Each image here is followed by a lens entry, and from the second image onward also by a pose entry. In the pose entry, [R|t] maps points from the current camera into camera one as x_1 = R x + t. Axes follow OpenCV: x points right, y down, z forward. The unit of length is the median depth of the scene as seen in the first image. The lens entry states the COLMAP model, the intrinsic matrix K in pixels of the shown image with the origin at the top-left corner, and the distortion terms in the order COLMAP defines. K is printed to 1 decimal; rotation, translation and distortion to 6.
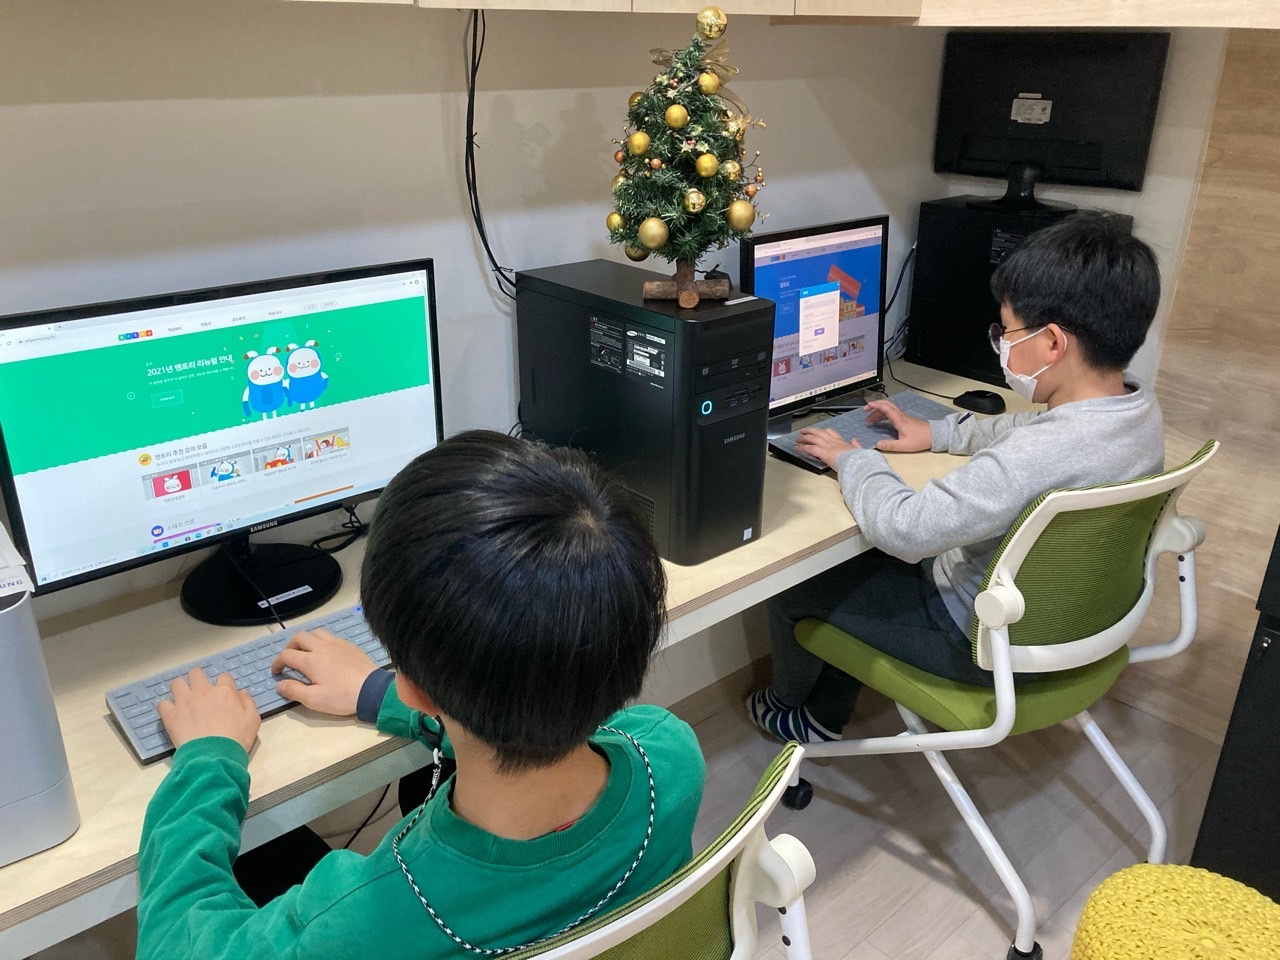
lens RADIAL K [[1045.7, 0, 648.3], [0, 1045.7, 462.8], [0, 0, 1]] dist [0.036345, -0.018036]
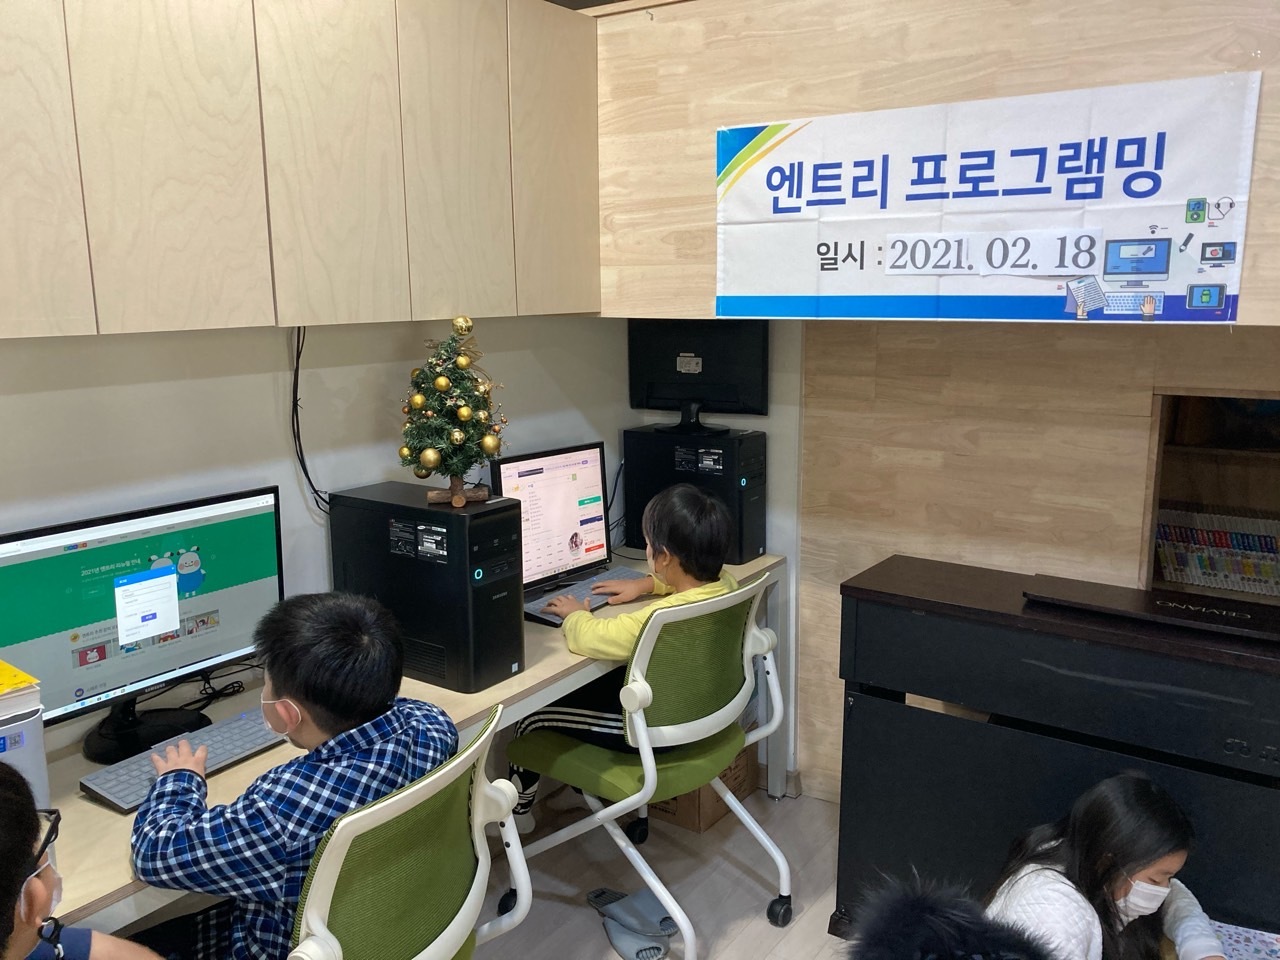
lens RADIAL K [[1045.7, 0, 642.3], [0, 1045.7, 480.0], [0, 0, 1]] dist [0.036345, -0.018036]
pose [[0.972094, -0.065221, 0.225345, -0.039717], [0.109709, 0.975452, -0.190937, 0.113615], [-0.207360, 0.210331, 0.955386, -0.426914]]
